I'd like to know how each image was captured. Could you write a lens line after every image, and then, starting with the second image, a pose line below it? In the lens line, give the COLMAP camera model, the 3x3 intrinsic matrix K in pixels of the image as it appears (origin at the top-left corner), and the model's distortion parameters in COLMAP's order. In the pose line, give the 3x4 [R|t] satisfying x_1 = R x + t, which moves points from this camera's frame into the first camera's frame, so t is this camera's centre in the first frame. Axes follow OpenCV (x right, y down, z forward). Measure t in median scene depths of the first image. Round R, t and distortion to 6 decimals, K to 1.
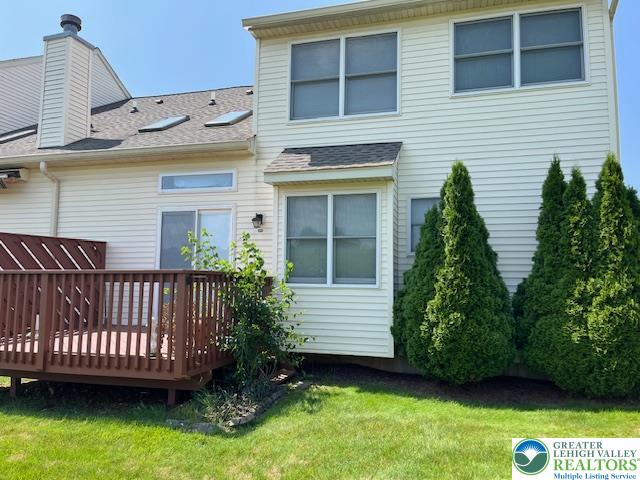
lens RADIAL K [[494.8, 0, 319.5], [0, 494.8, 239.1], [0, 0, 1]] dist [0.033208, -0.020358]
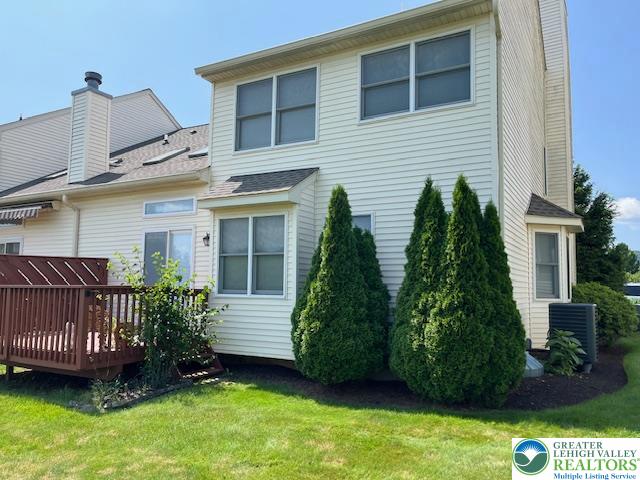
lens RADIAL K [[494.8, 0, 310.2], [0, 494.8, 239.4], [0, 0, 1]] dist [0.033208, -0.020358]
pose [[0.972539, -0.023503, -0.231552, 0.336234], [0.020958, 0.999690, -0.013446, -0.015602], [0.231796, 0.008224, 0.972730, -0.069081]]
